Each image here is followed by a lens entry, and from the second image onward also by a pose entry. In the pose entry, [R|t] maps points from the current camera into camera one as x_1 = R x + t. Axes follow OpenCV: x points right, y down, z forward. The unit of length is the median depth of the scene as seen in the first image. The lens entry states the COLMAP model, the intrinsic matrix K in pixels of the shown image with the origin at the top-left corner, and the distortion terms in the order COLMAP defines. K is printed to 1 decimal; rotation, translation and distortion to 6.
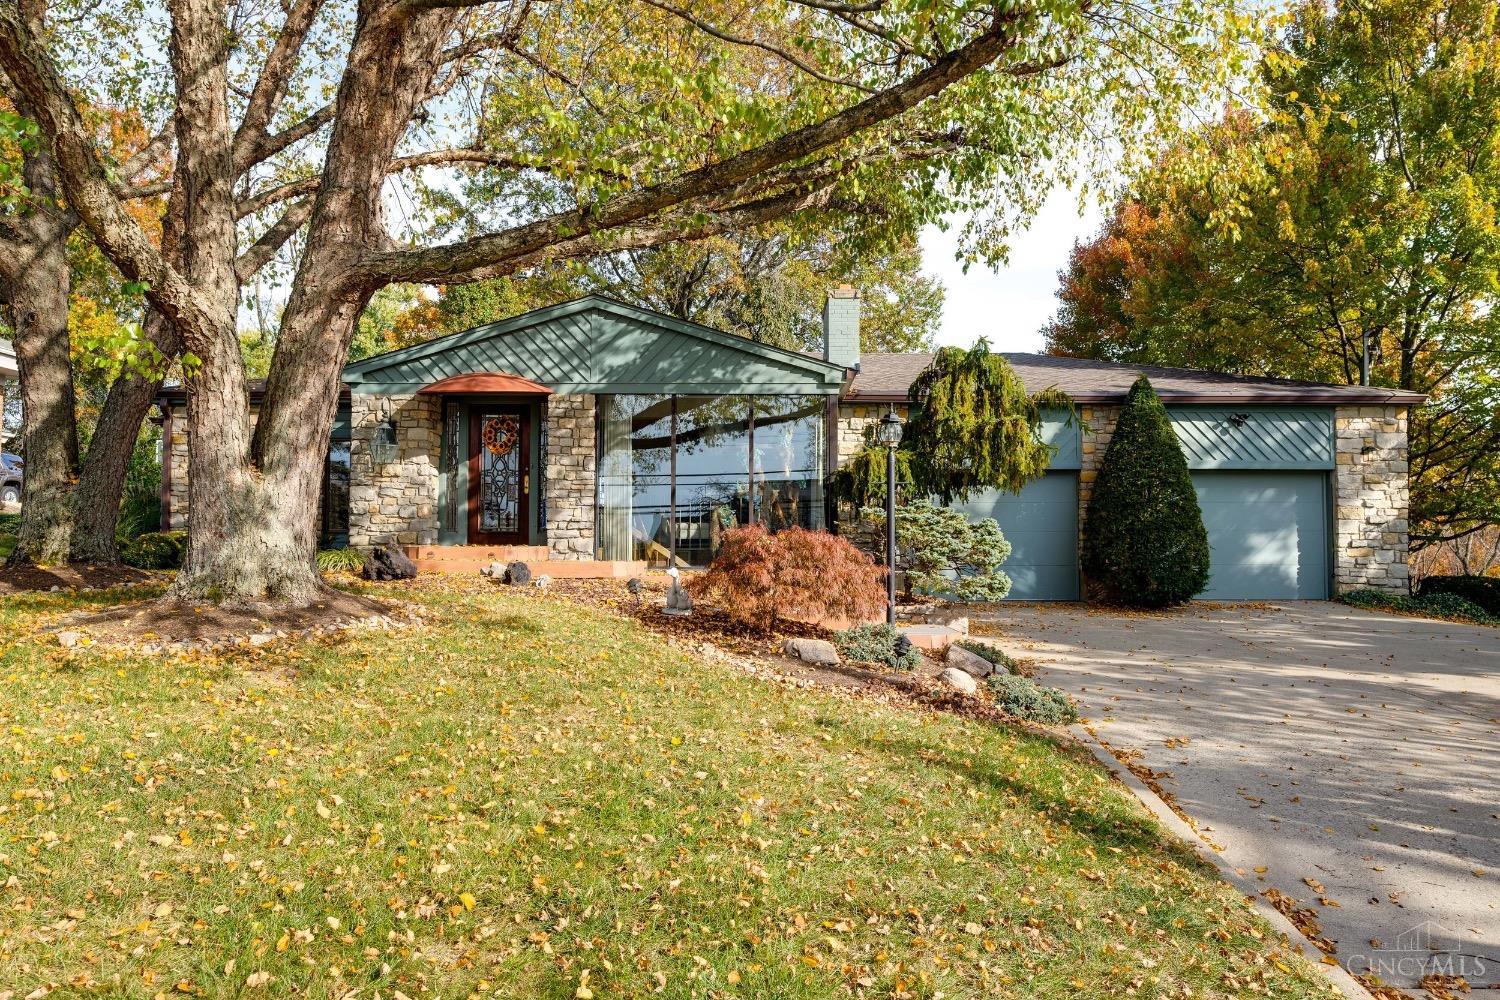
lens RADIAL K [[1083.6, 0, 760.5], [0, 1083.6, 511.7], [0, 0, 1]] dist [0.009084, 0.001523]
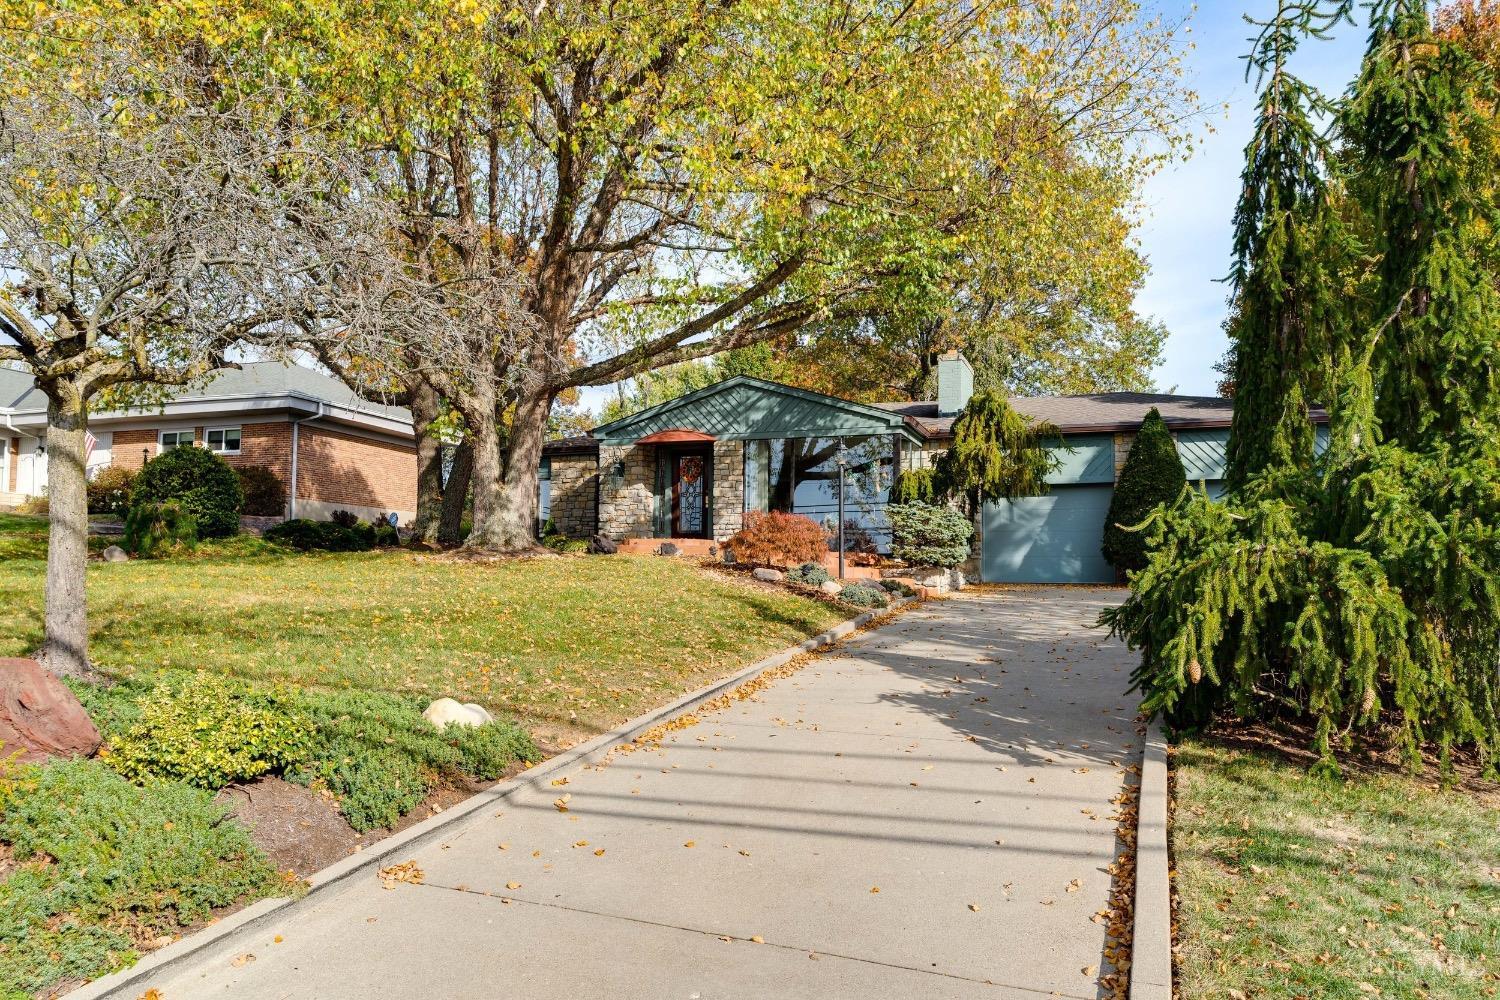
lens RADIAL K [[1083.6, 0, 753.1], [0, 1083.6, 553.9], [0, 0, 1]] dist [0.009084, 0.001523]
pose [[0.942142, -0.006728, -0.335147, 0.371336], [0.005084, 0.999970, -0.005781, 0.060414], [0.335176, 0.003742, 0.942148, -0.427451]]
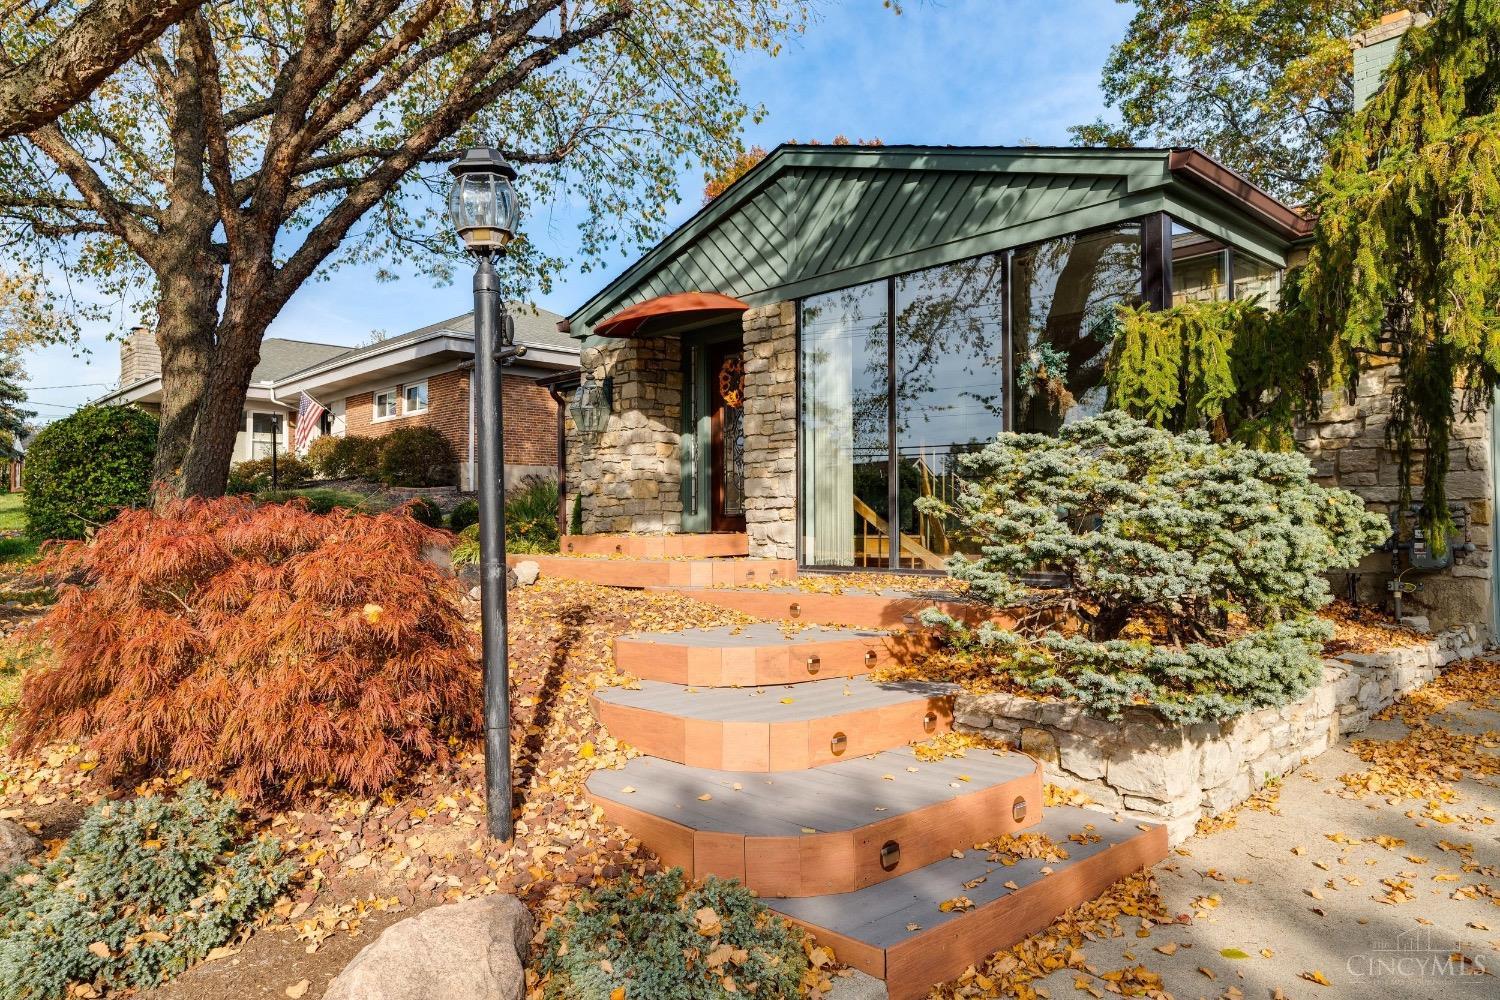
lens RADIAL K [[1002.1, 0, 740.5], [0, 1002.1, 514.1], [0, 0, 1]] dist [-0.002416, 0.001424]
pose [[0.683409, -0.016608, -0.729846, 0.263105], [0.033036, 0.999421, 0.008192, 0.014077], [0.729288, -0.029709, 0.683562, 0.566521]]
